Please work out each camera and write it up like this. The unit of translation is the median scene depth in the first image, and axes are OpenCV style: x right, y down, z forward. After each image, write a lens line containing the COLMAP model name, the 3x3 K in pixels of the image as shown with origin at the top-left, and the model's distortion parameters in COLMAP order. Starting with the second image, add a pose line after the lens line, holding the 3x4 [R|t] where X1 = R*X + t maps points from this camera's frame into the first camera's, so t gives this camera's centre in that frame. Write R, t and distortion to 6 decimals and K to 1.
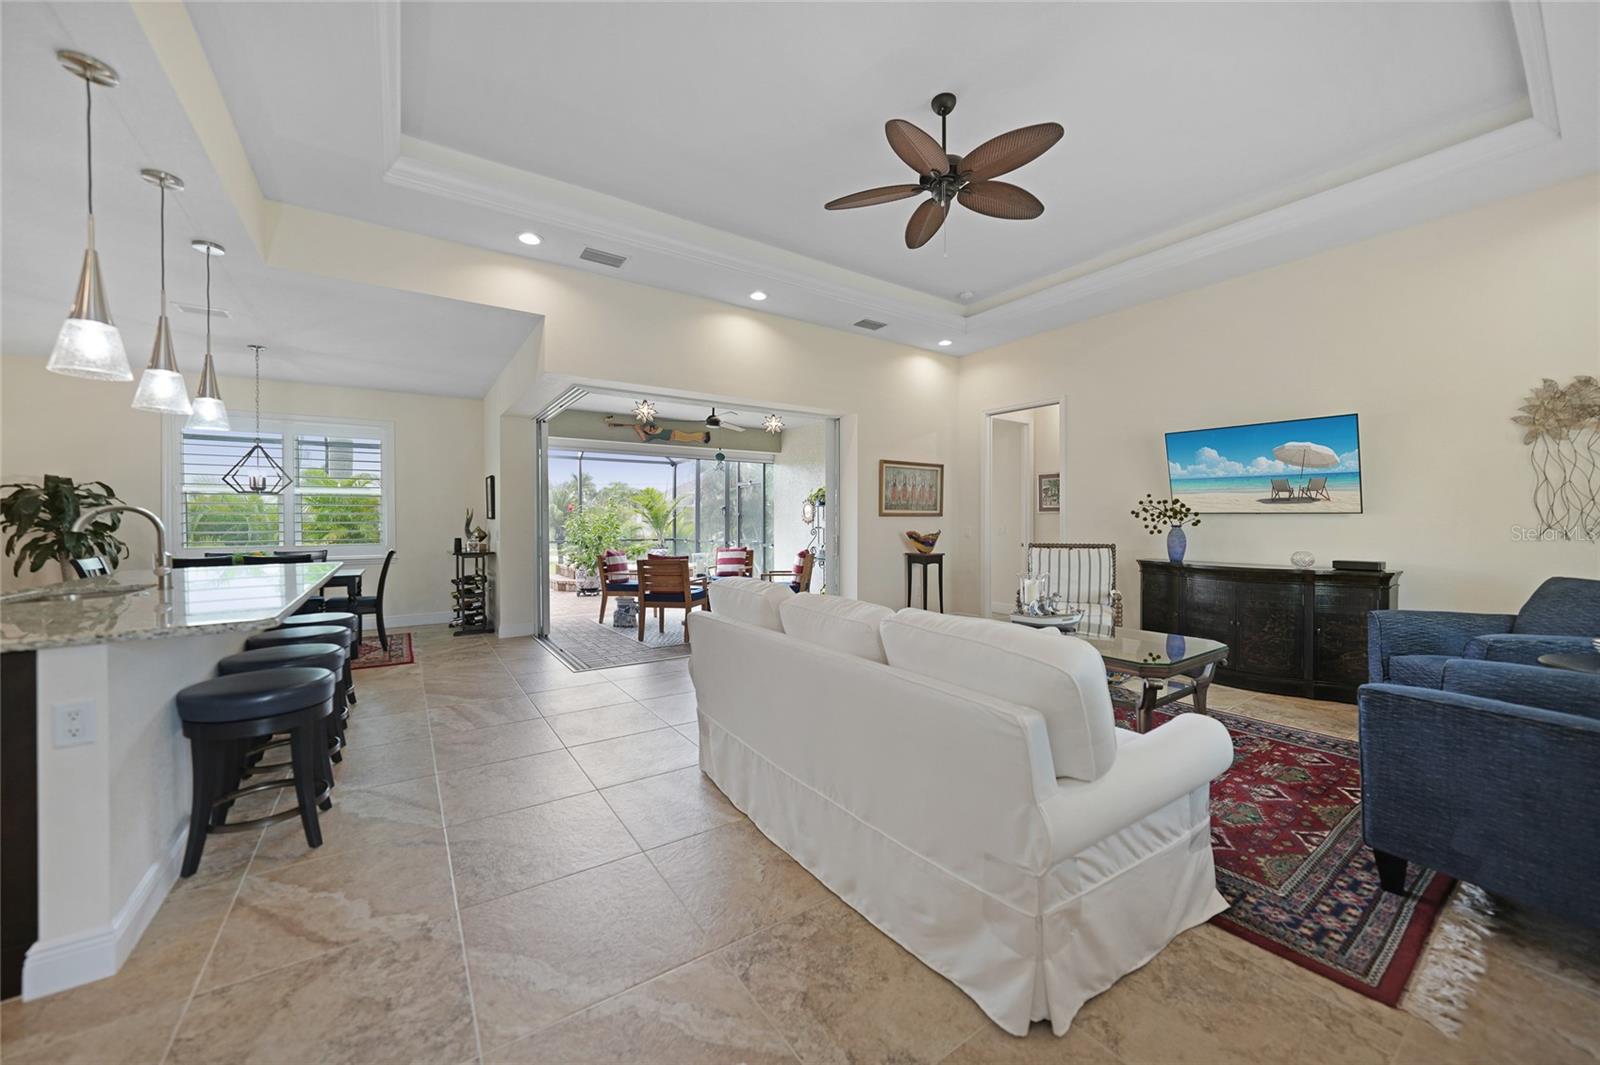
lens RADIAL K [[585.9, 0, 817.4], [0, 585.9, 518.4], [0, 0, 1]] dist [-0.039755, 0.000016]
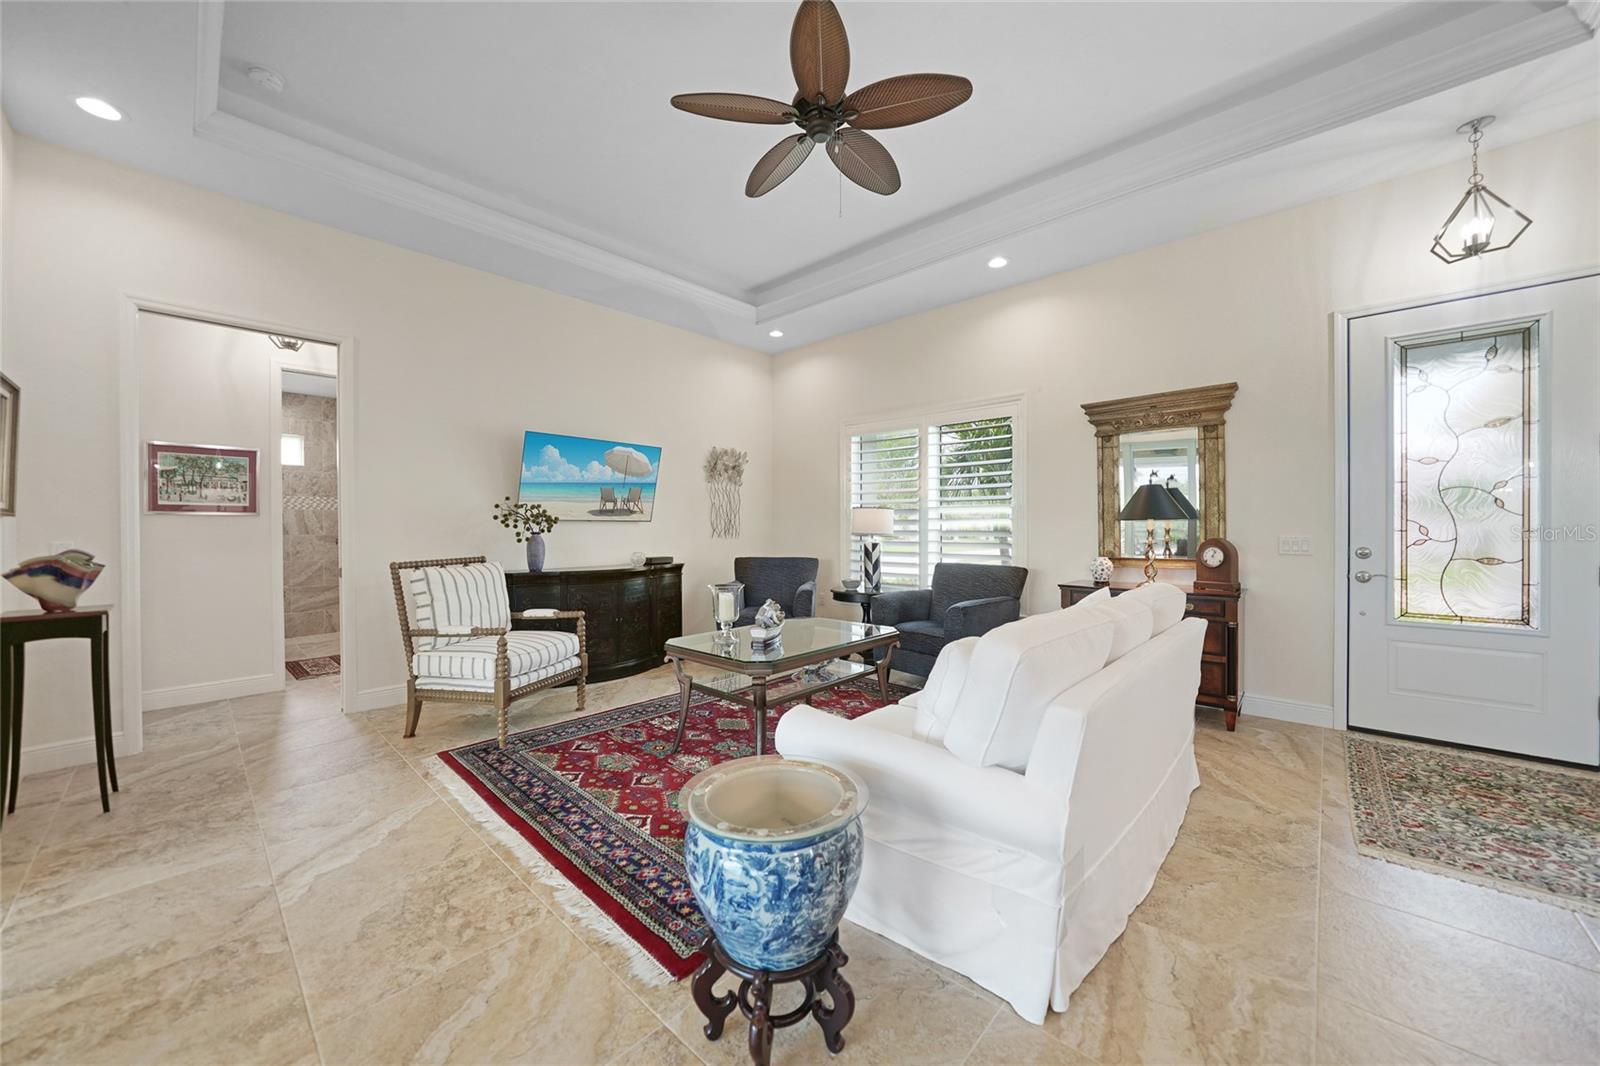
lens RADIAL K [[583.2, 0, 807.2], [0, 583.2, 531.5], [0, 0, 1]] dist [-0.010892, 0.000115]
pose [[-0.189575, -0.001869, 0.981865, -0.336097], [-0.001298, 0.999998, 0.001653, 0.006855], [-0.981865, -0.000961, -0.189577, 0.622141]]
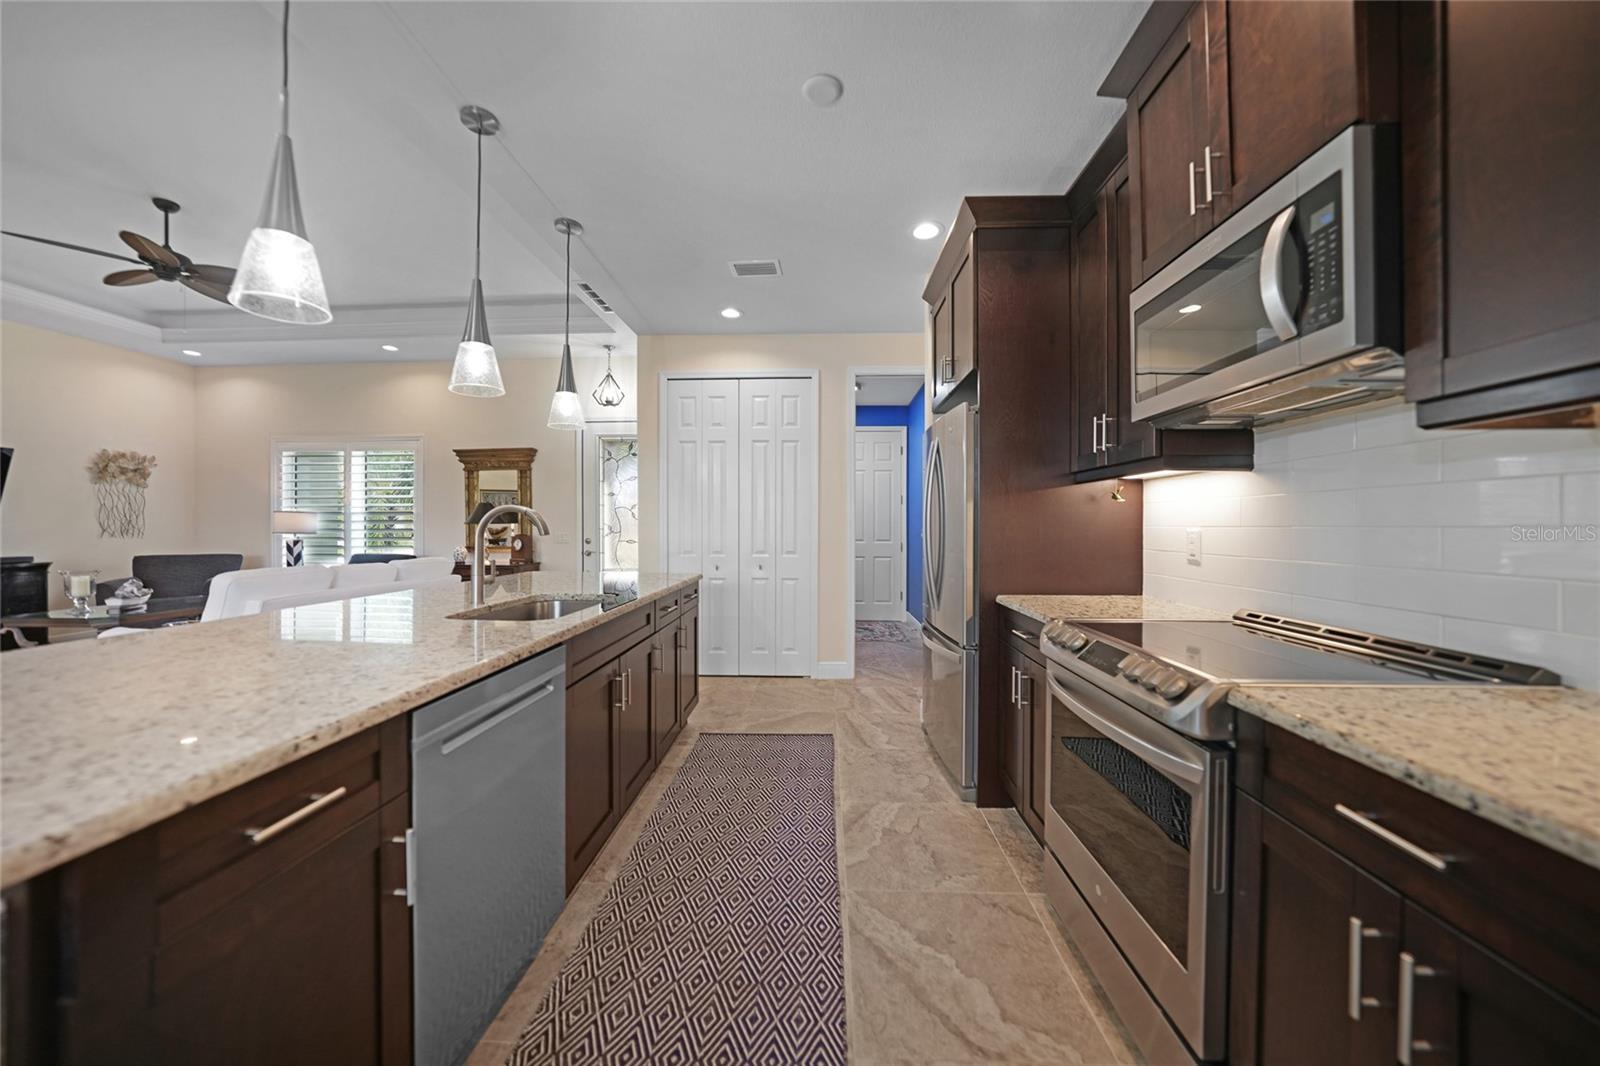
lens RADIAL K [[546.5, 0, 800.0], [0, 546.5, 533.0], [0, 0, 1]] dist [-0.041491, 0.010467]
pose [[-0.785186, -0.002757, 0.619254, -0.891435], [0.000571, 0.999986, 0.005176, 0.007337], [-0.619260, 0.004418, -0.785174, 0.552531]]
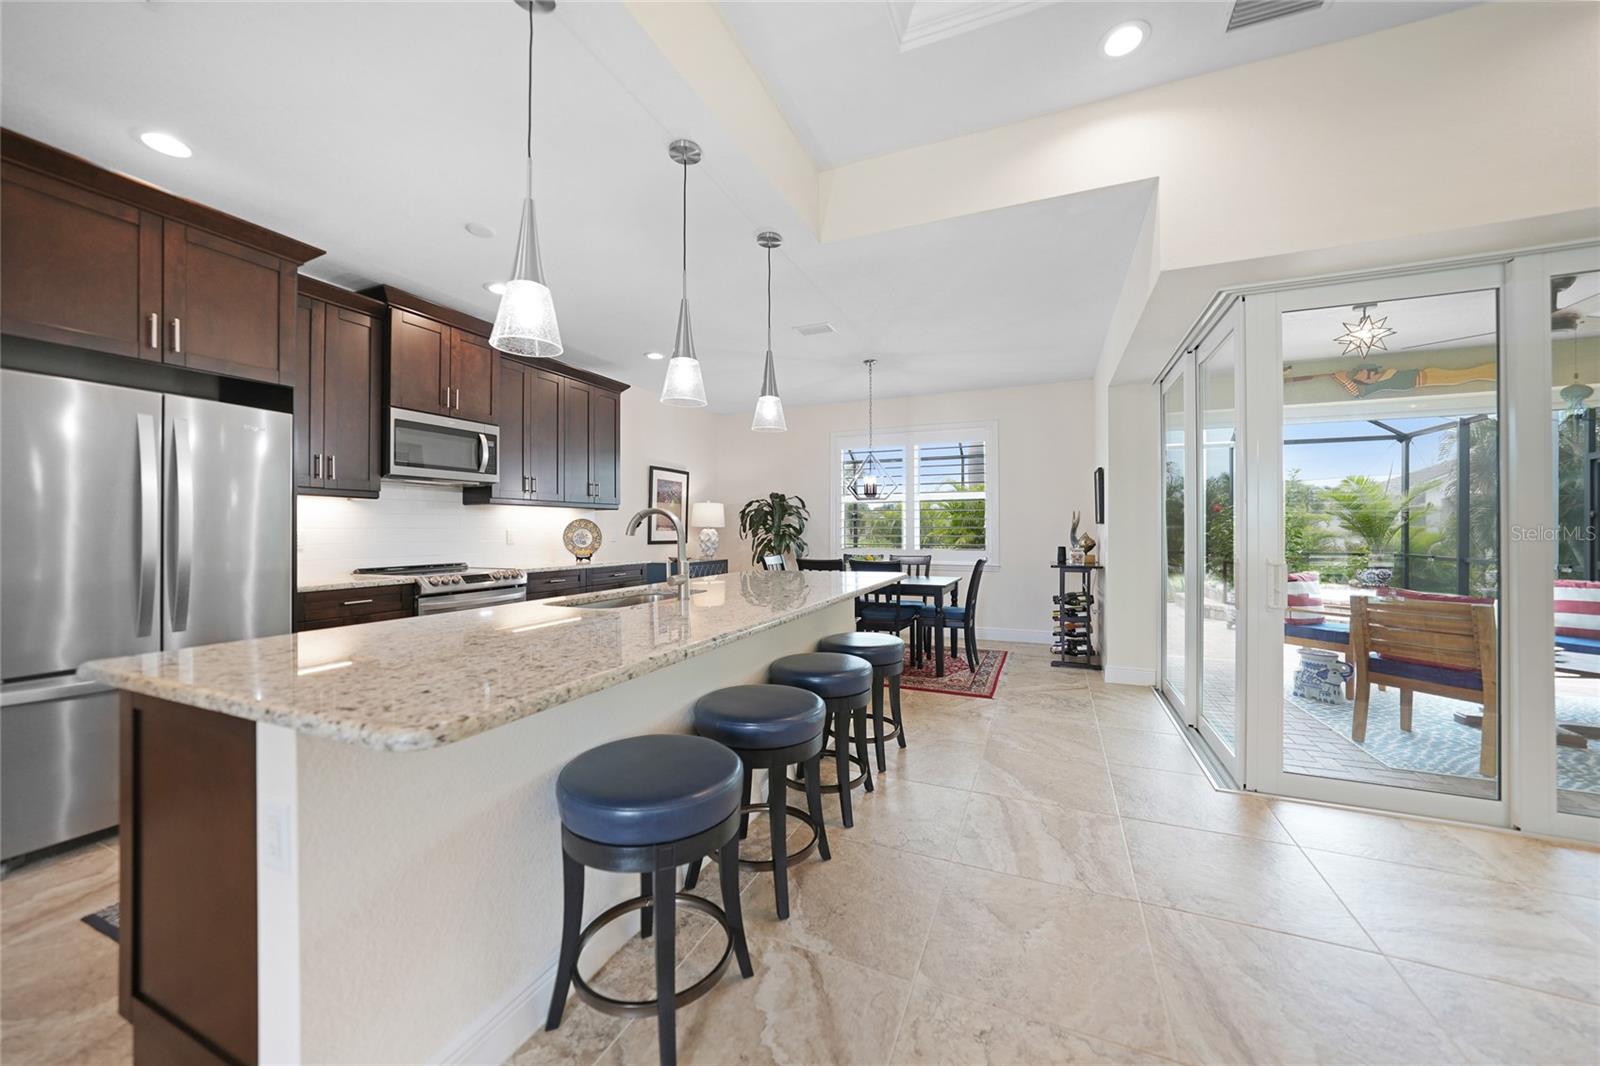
lens RADIAL K [[561.2, 0, 809.3], [0, 561.2, 527.6], [0, 0, 1]] dist [-0.005430, 0.000078]
pose [[0.508279, 0.002264, -0.861190, -0.114043], [0.001784, 0.999992, 0.003682, 0.003390], [0.861191, -0.003407, 0.508271, 0.285669]]
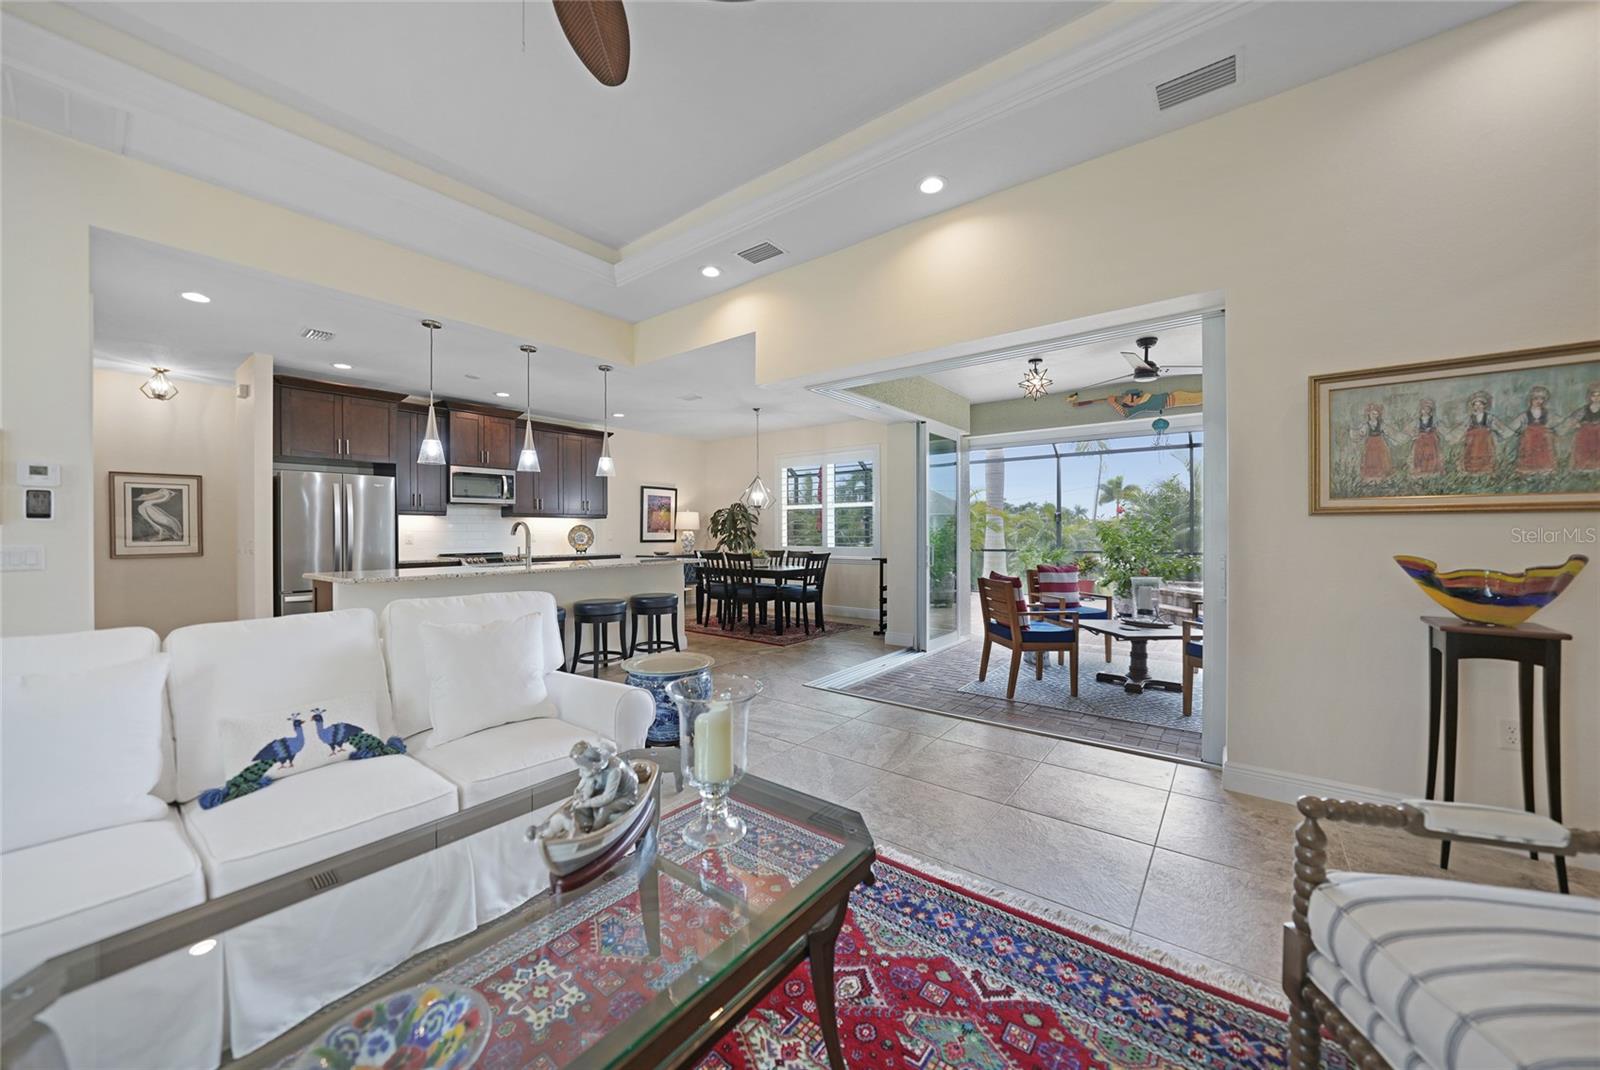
lens RADIAL K [[580.1, 0, 788.1], [0, 580.1, 535.9], [0, 0, 1]] dist [-0.020326, 0.000440]
pose [[0.242823, 0.013389, -0.969978, 0.400317], [0.006587, 0.999859, 0.015450, 0.000685], [0.970048, -0.010141, 0.242700, 0.570947]]
